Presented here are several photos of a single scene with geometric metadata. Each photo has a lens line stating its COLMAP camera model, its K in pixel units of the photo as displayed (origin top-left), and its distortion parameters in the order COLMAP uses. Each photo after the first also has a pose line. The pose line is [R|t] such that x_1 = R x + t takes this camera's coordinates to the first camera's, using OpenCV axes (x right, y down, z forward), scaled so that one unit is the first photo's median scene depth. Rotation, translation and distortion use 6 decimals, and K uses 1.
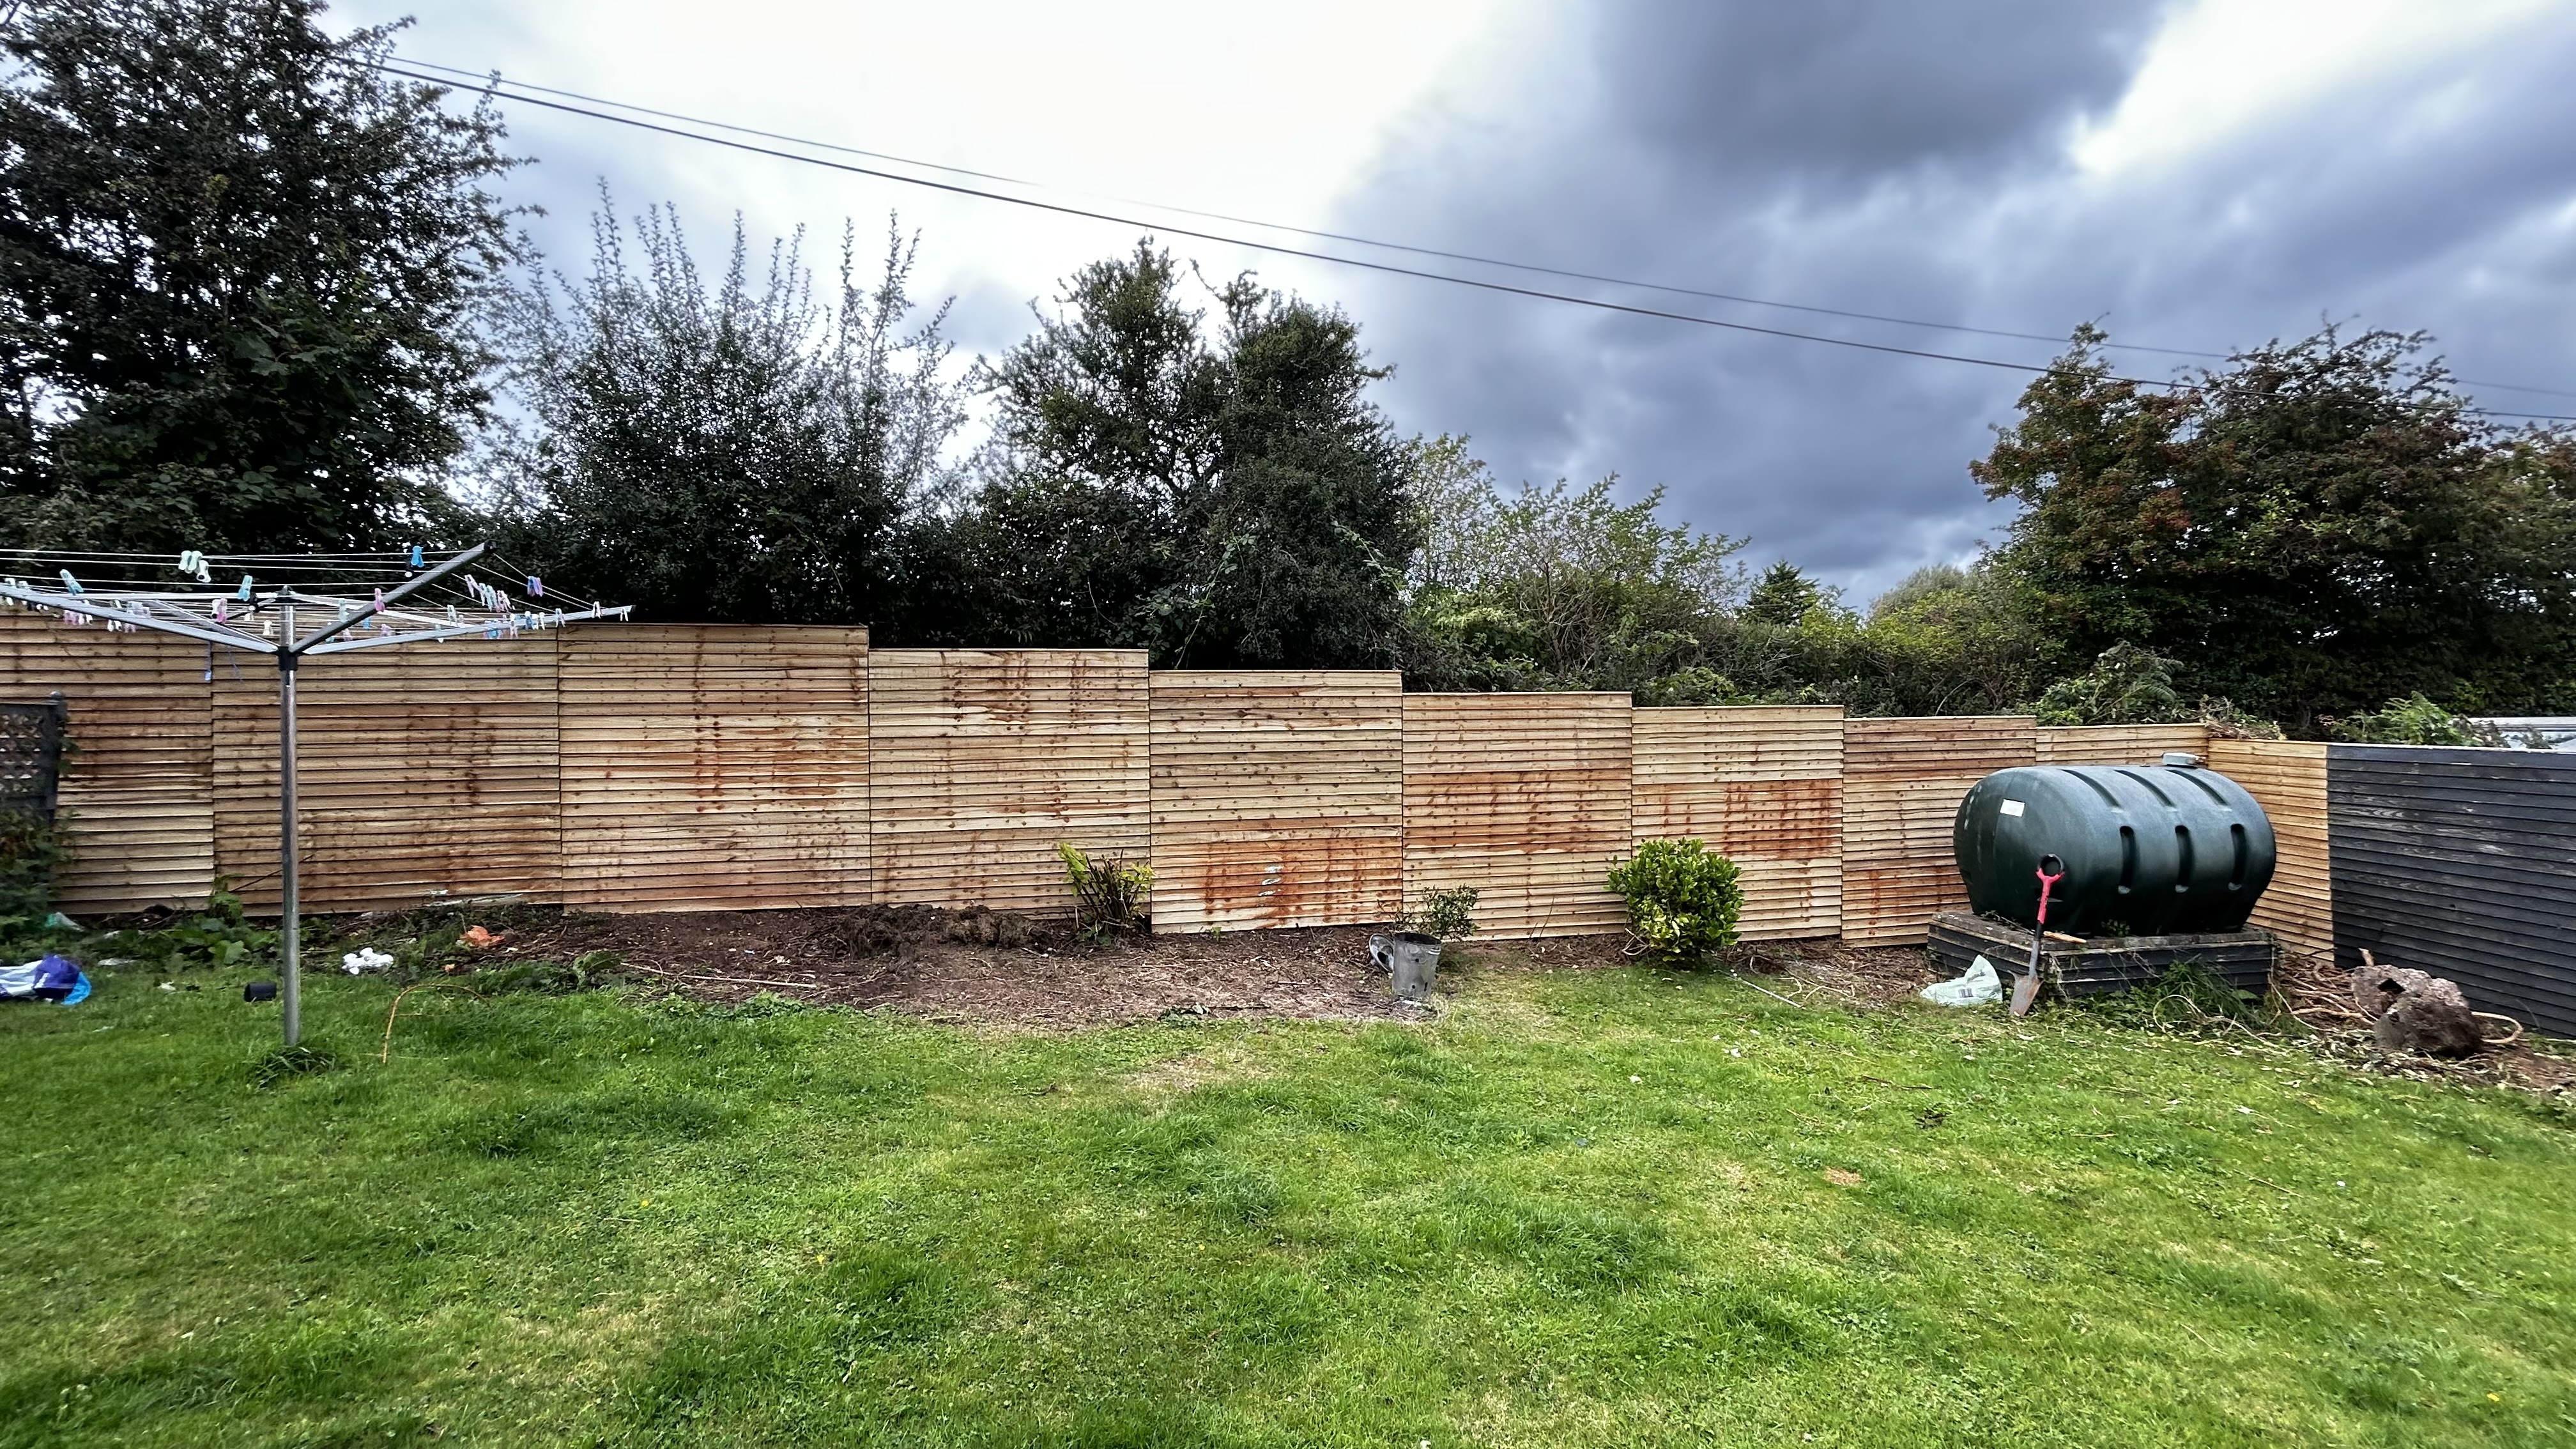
lens RADIAL K [[1056.0, 0, 1291.2], [0, 1056.0, 736.6], [0, 0, 1]] dist [-0.000511, 0.000014]
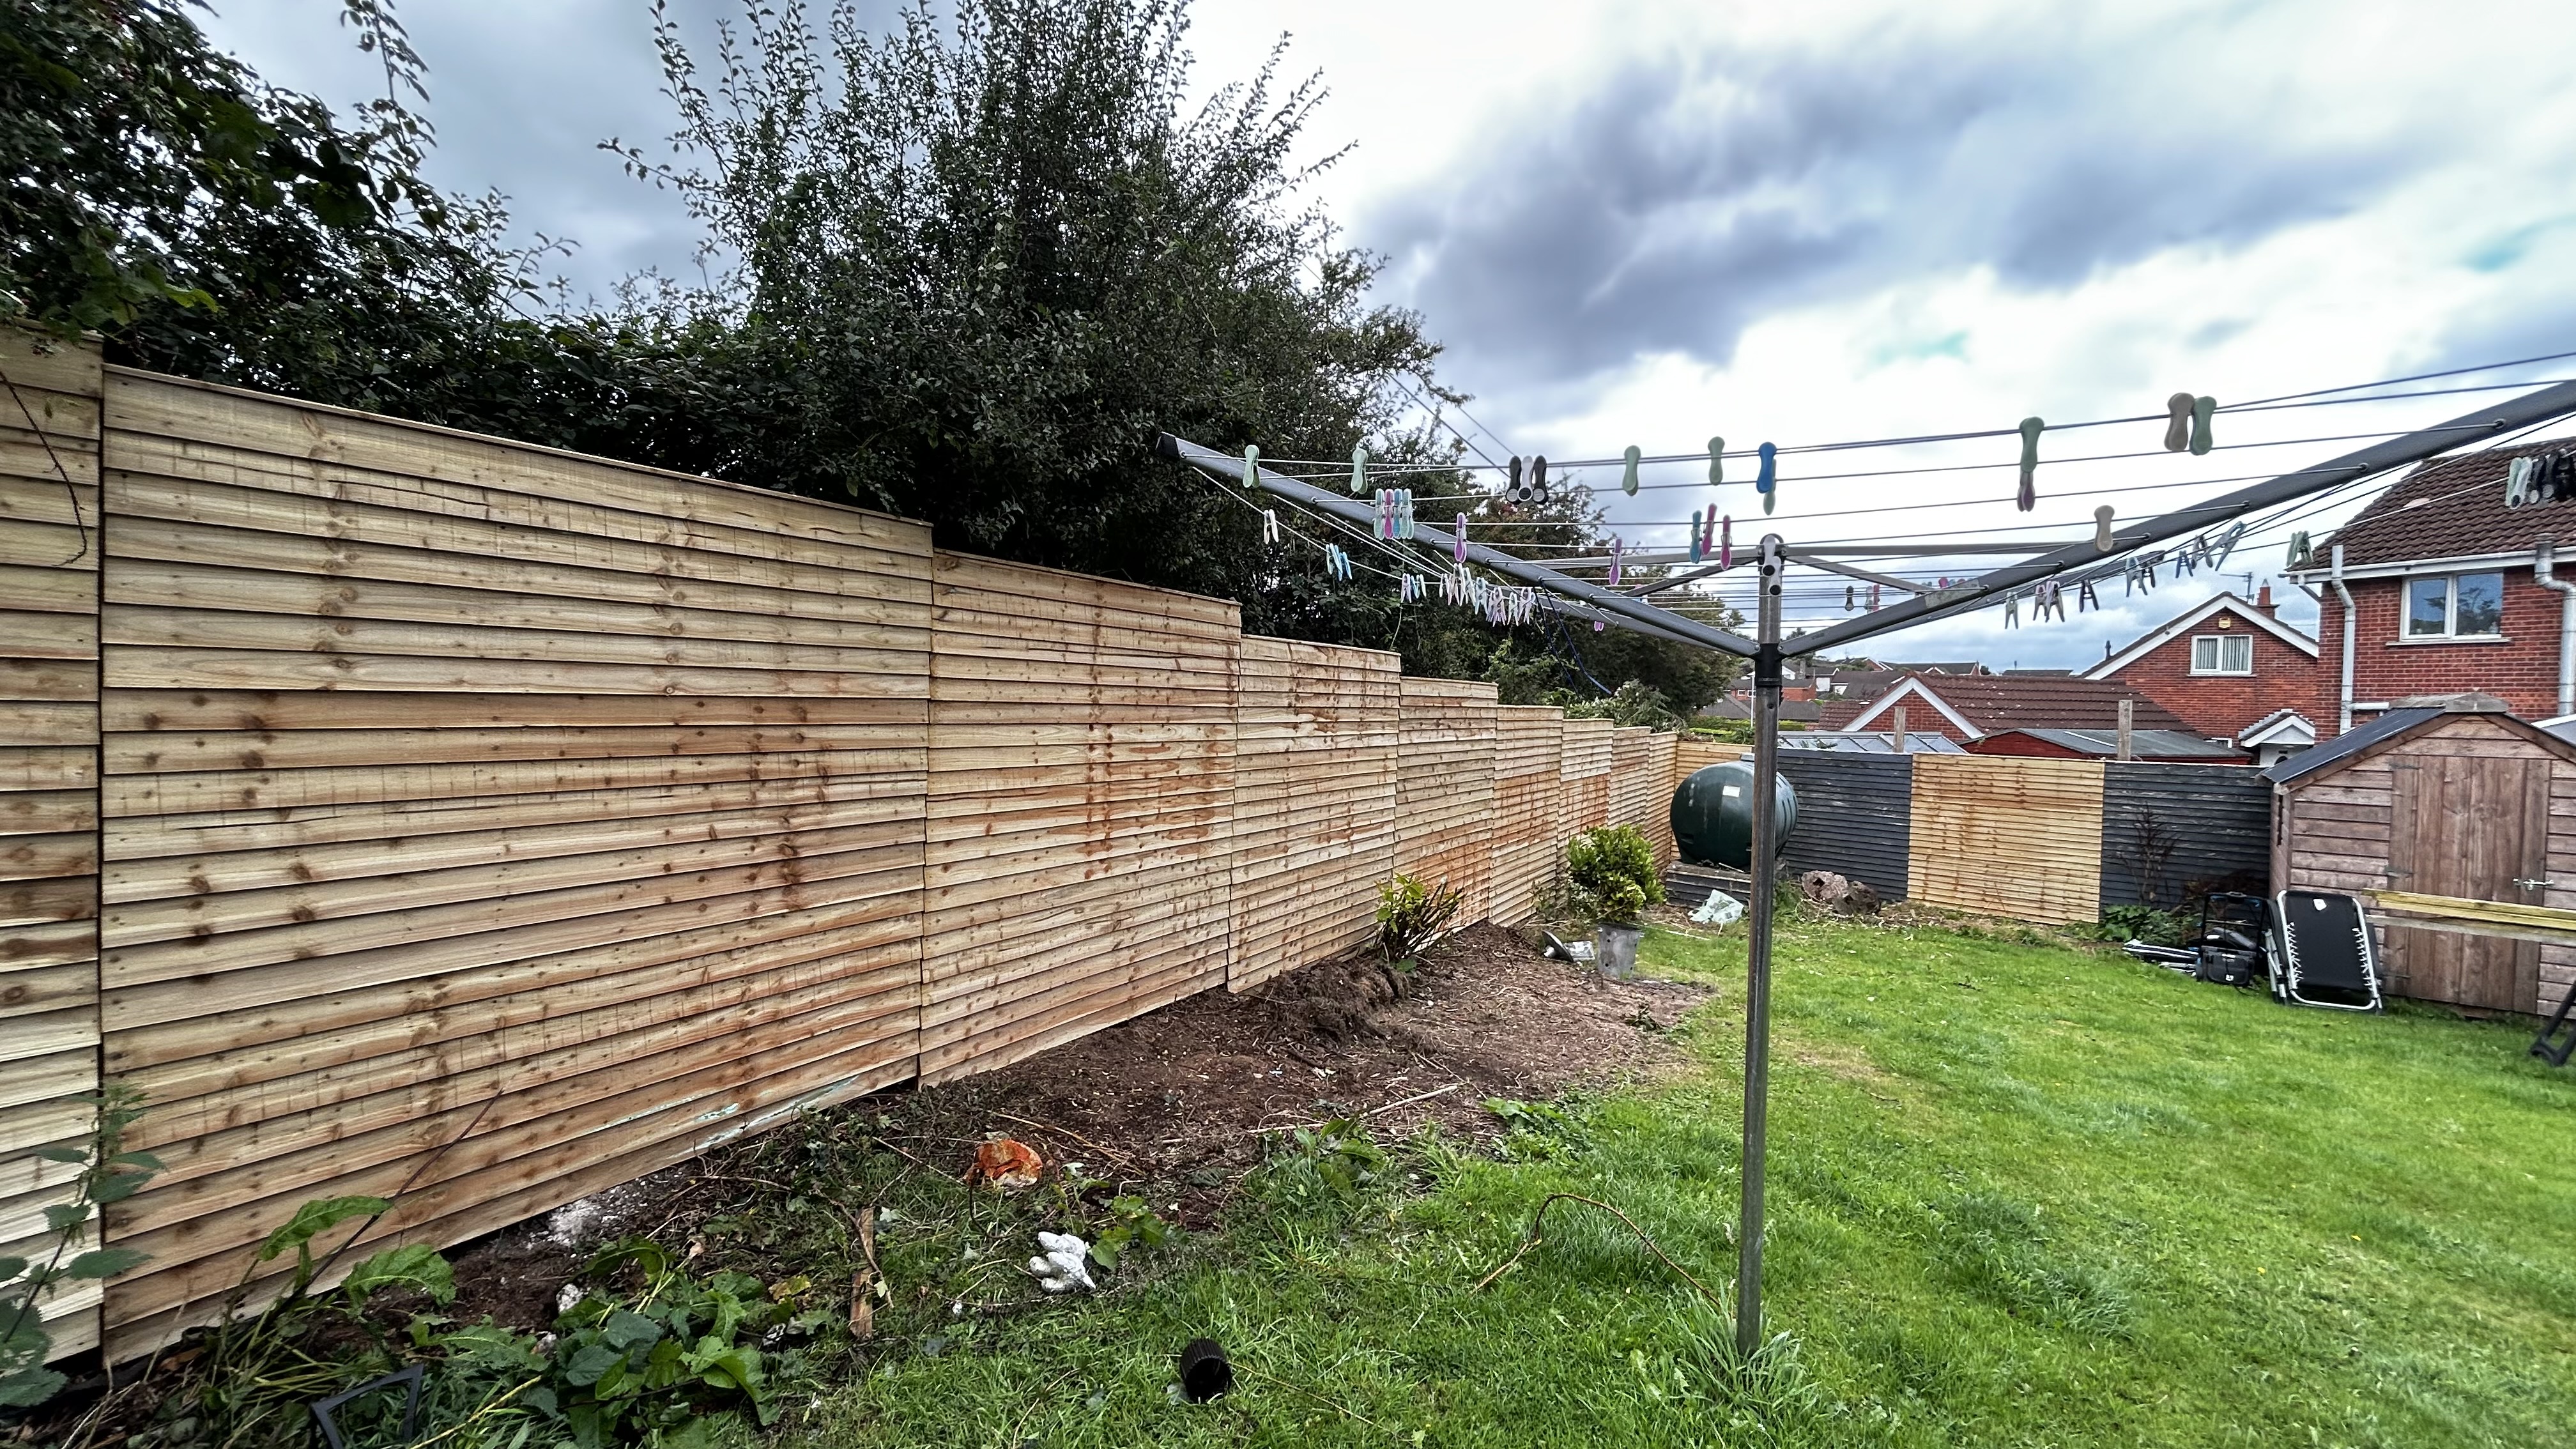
lens RADIAL K [[1055.7, 0, 1288.0], [0, 1055.7, 724.5], [0, 0, 1]] dist [0.018698, -0.006396]
pose [[0.661514, 0.009177, 0.749877, -0.961262], [-0.017756, 0.999836, 0.003427, -0.024283], [-0.749723, -0.015582, 0.661569, 0.504651]]
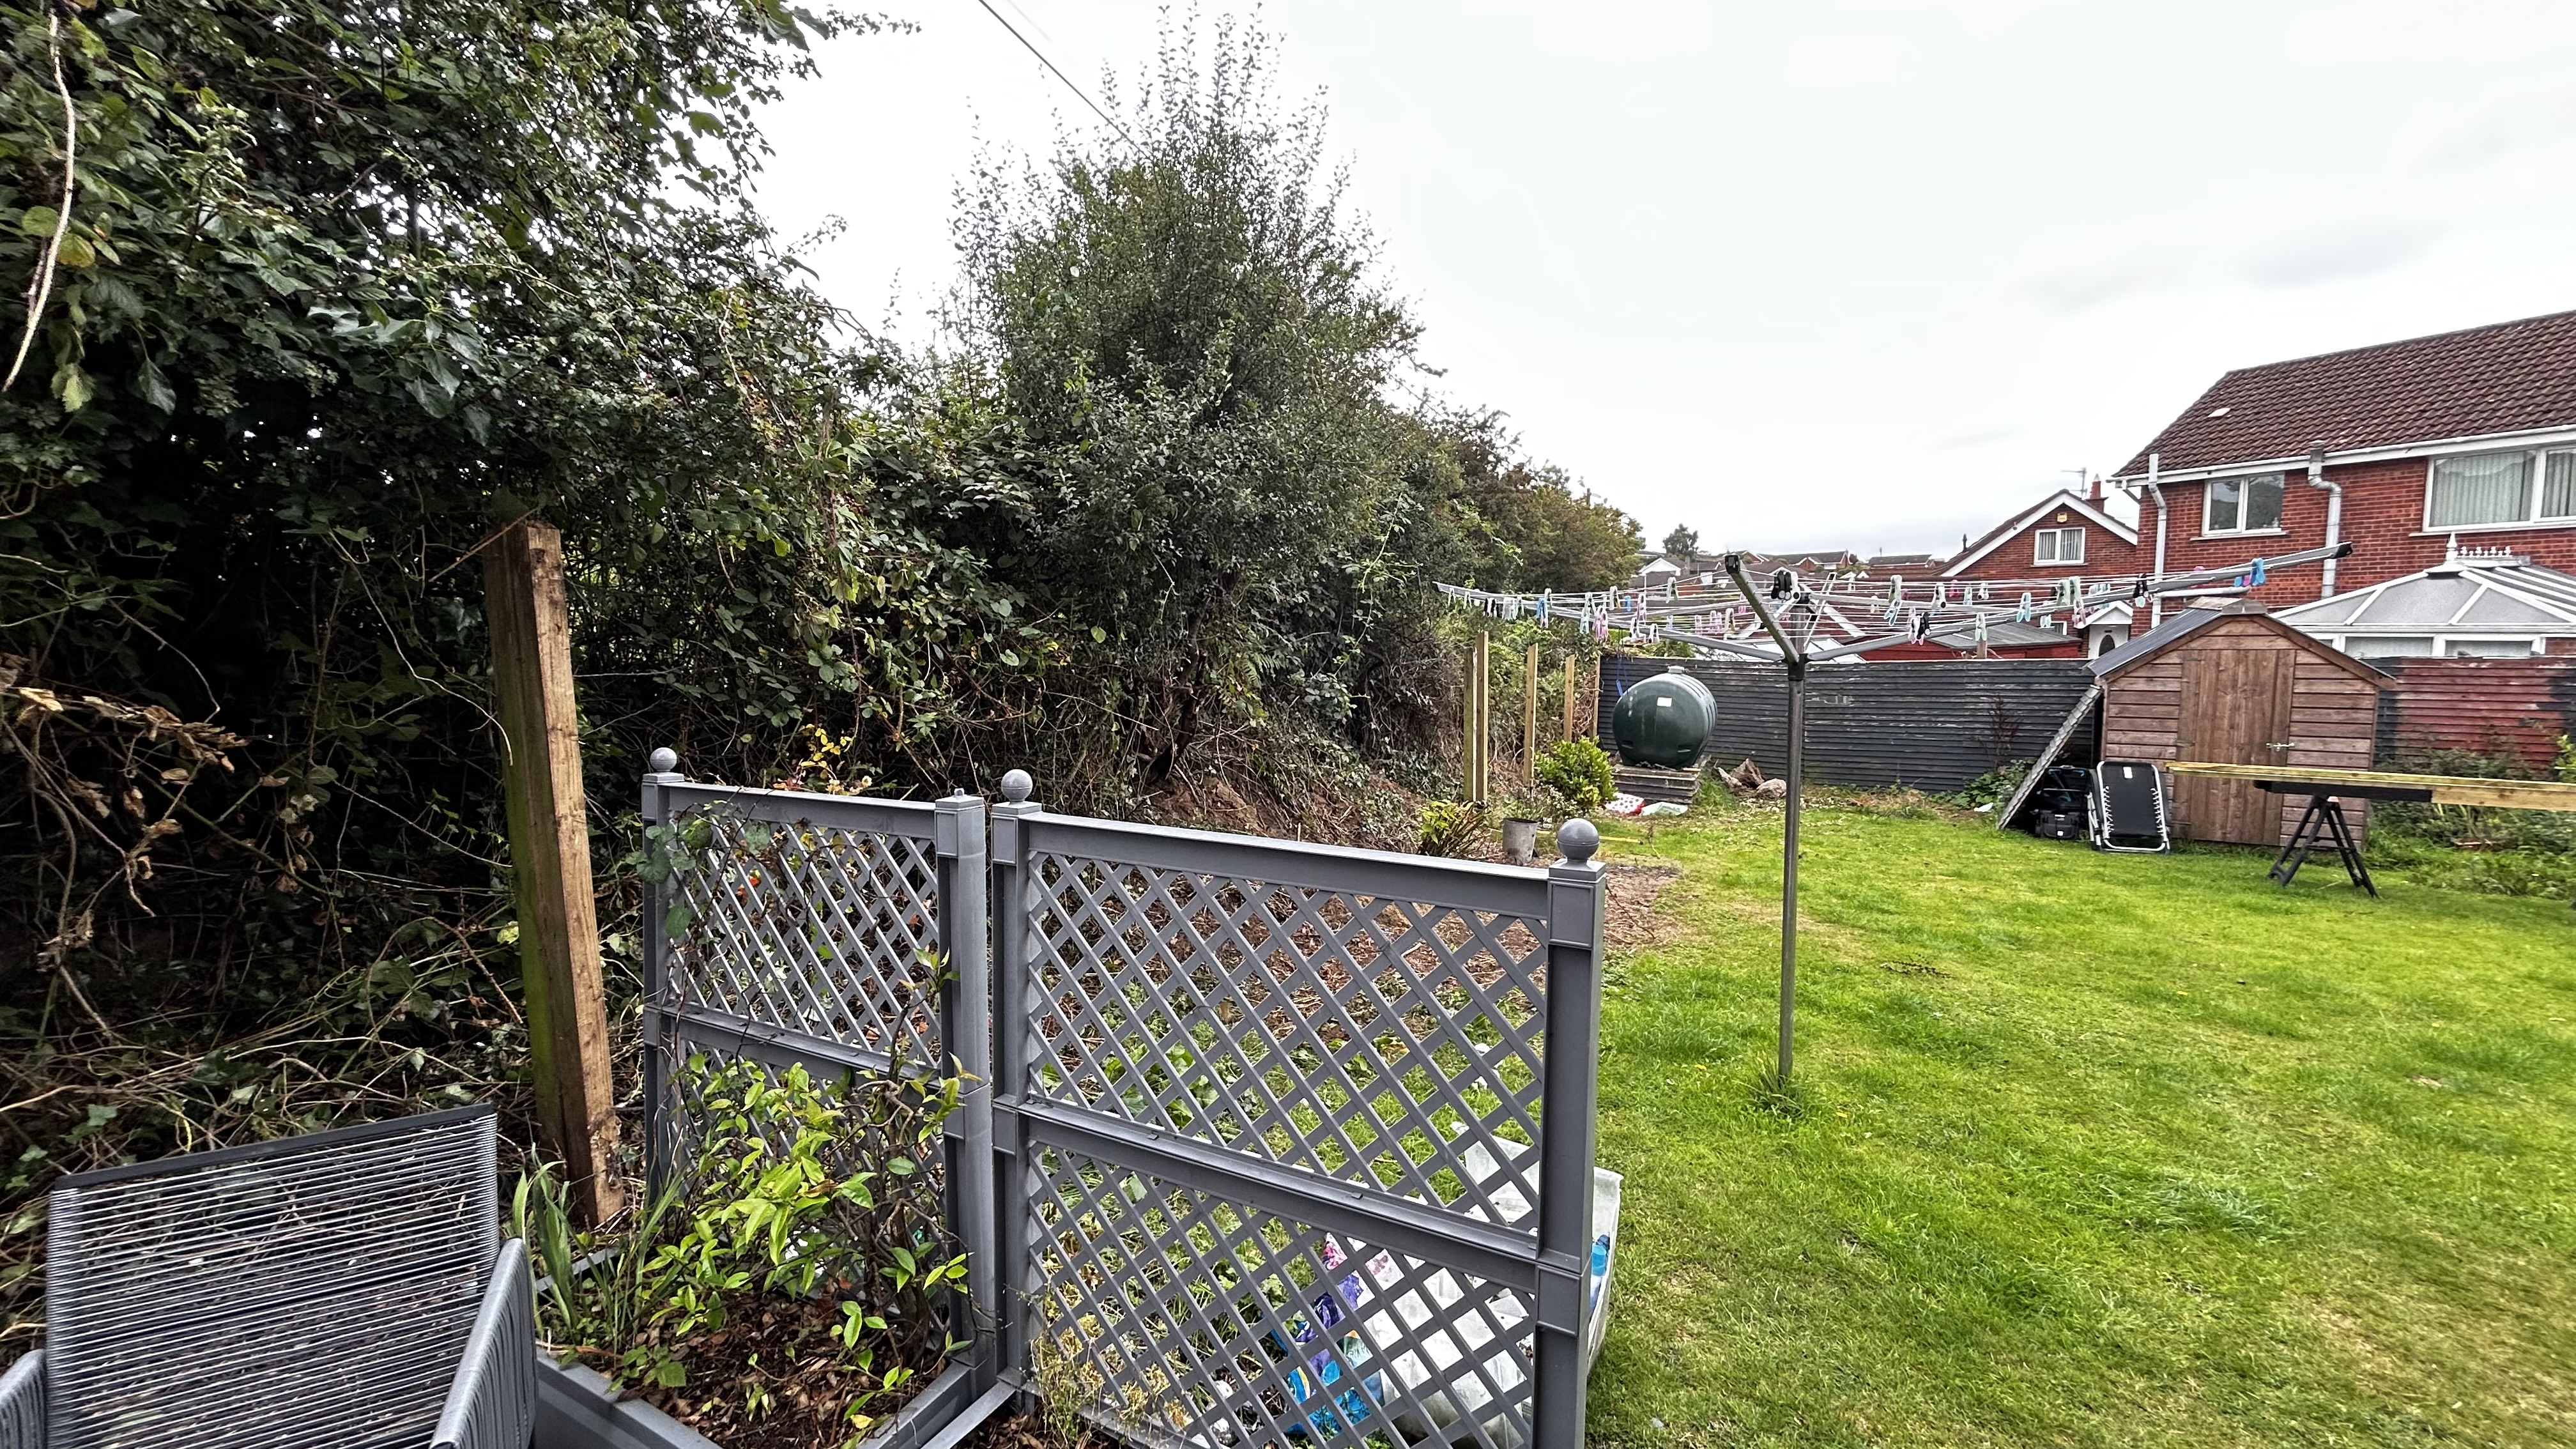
lens RADIAL K [[1055.7, 0, 1288.0], [0, 1055.7, 724.5], [0, 0, 1]] dist [0.018698, -0.006396]
pose [[0.587268, -0.087203, 0.804681, -1.209963], [0.029044, 0.995809, 0.086718, -0.072066], [-0.808871, -0.027556, 0.587340, 0.503285]]
